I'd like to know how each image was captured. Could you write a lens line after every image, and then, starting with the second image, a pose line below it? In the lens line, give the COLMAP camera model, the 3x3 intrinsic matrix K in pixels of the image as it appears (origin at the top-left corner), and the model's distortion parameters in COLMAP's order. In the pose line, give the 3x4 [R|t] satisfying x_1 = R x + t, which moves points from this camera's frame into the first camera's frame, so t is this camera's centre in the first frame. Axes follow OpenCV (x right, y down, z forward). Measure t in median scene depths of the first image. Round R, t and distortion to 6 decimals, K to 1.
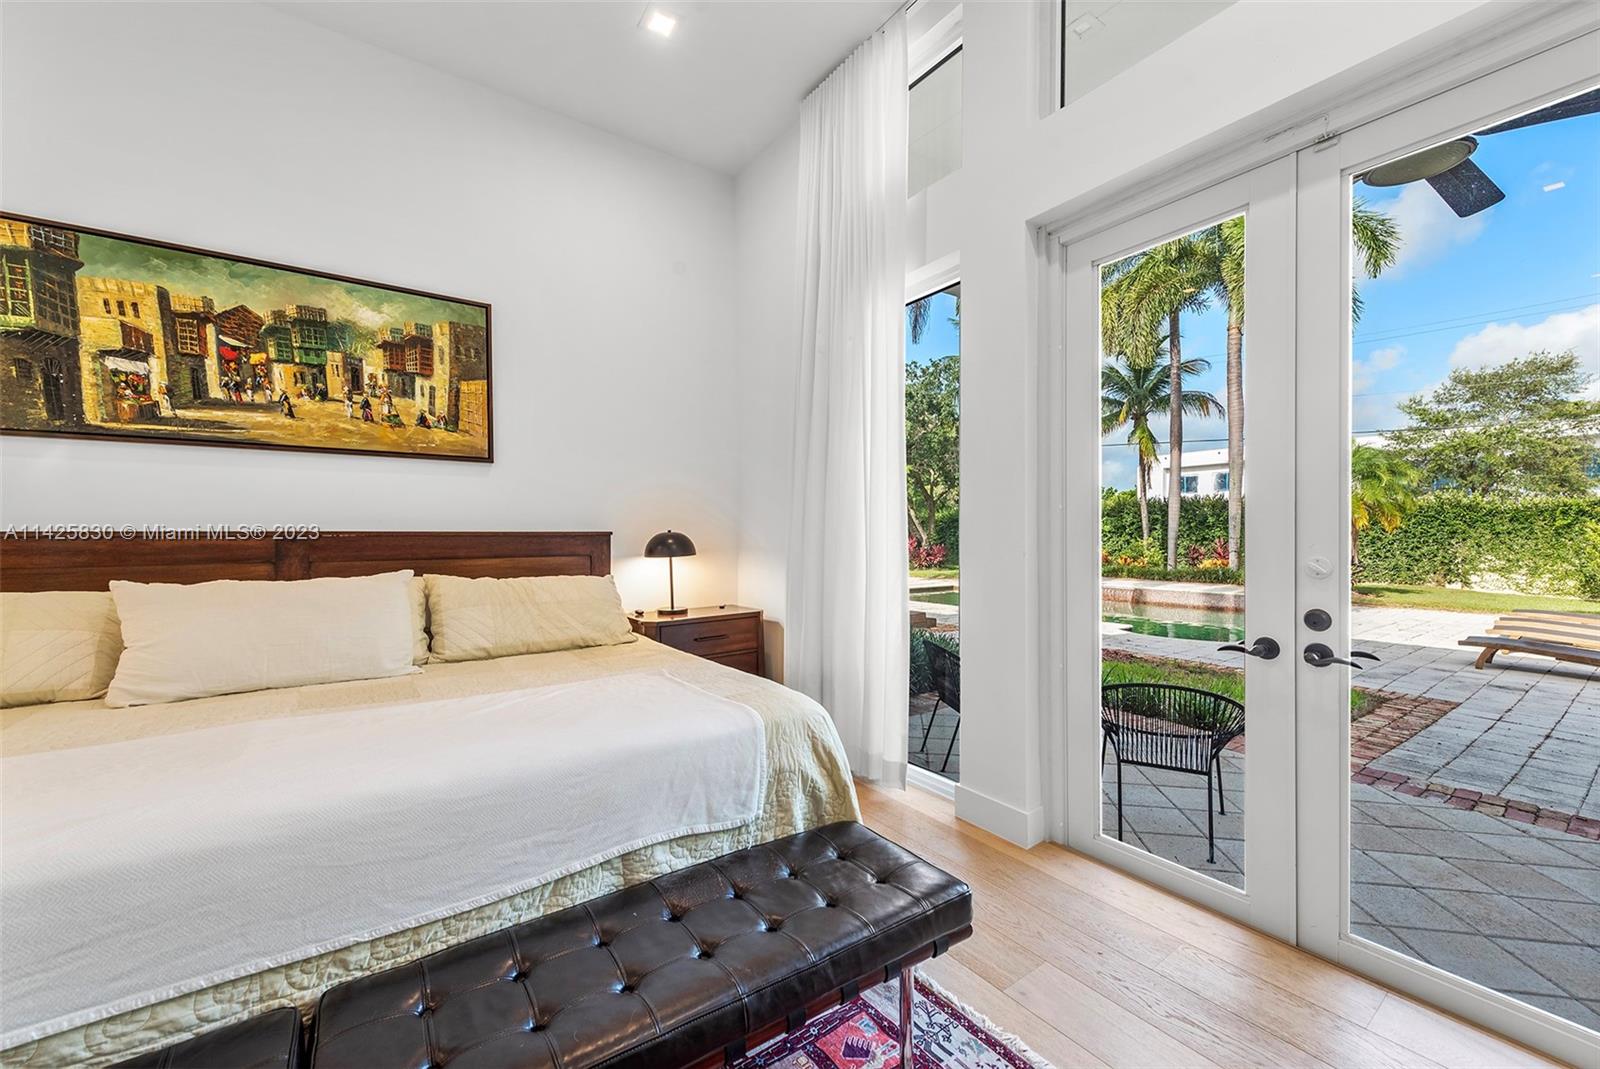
lens RADIAL K [[632.9, 0, 808.2], [0, 632.9, 539.2], [0, 0, 1]] dist [0.006751, -0.001378]
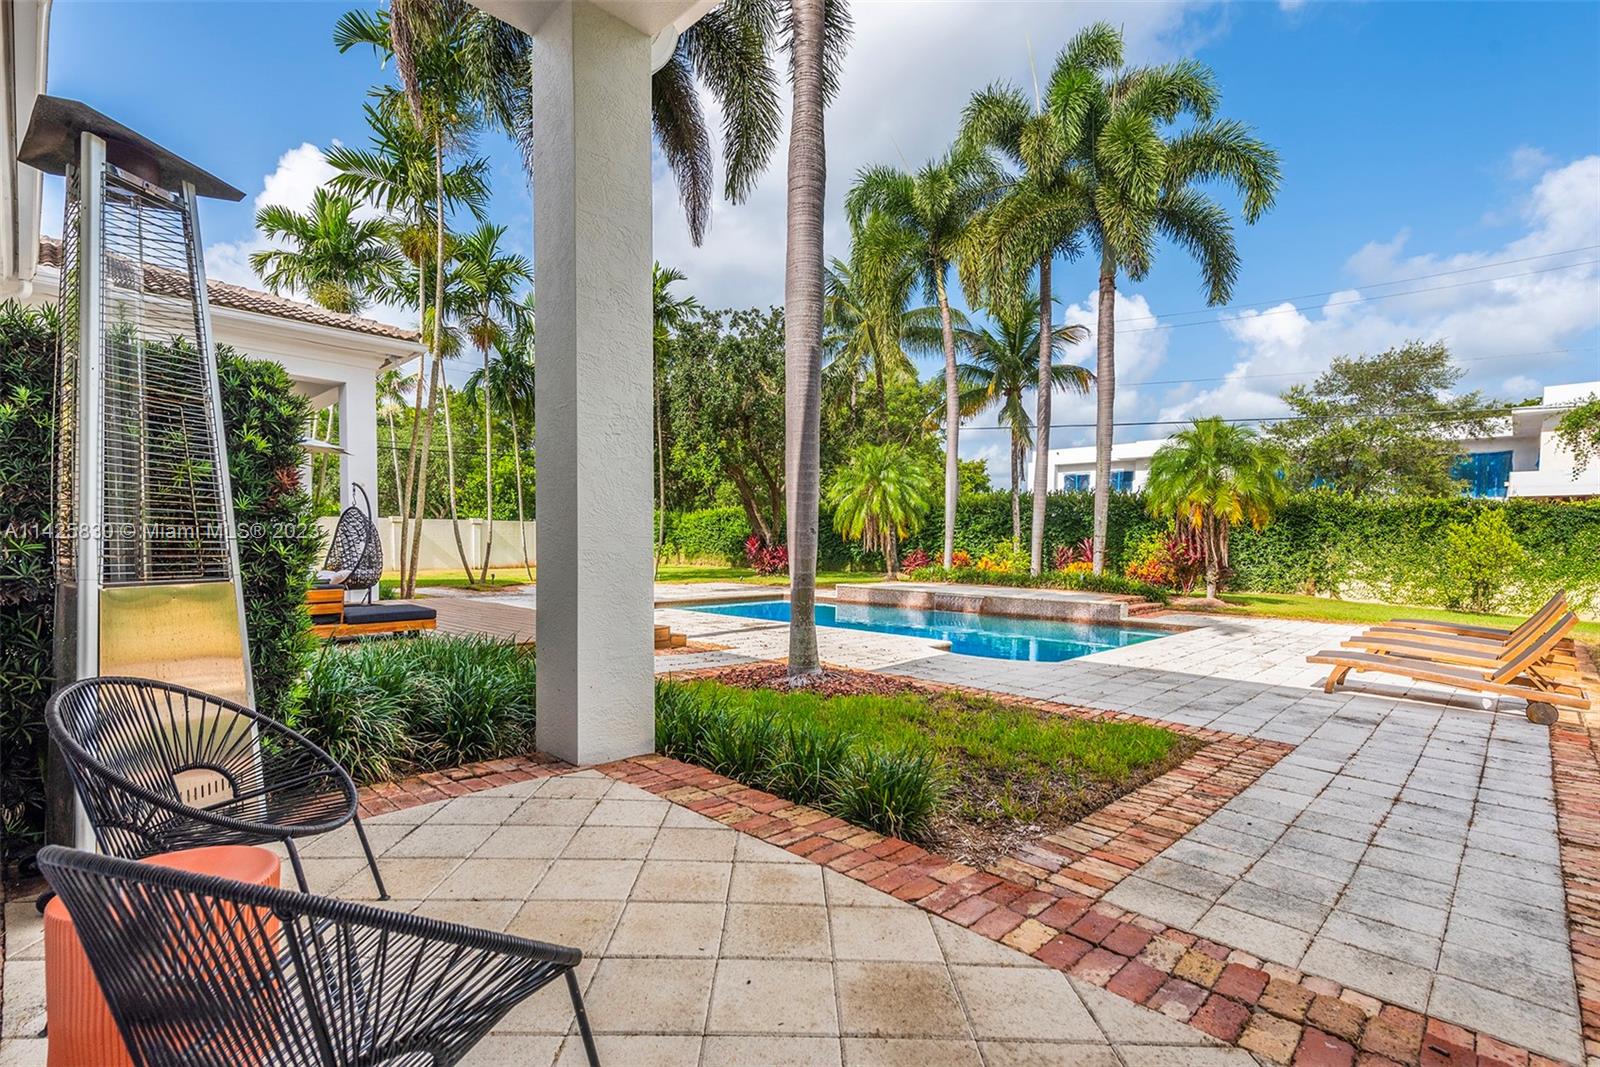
lens RADIAL K [[756.9, 0, 822.8], [0, 756.9, 570.6], [0, 0, 1]] dist [0.015745, -0.001137]
pose [[0.979648, 0.009039, 0.200520, 0.110222], [-0.016124, 0.999301, 0.033729, 0.014490], [-0.200075, -0.036276, 0.979109, 0.093044]]
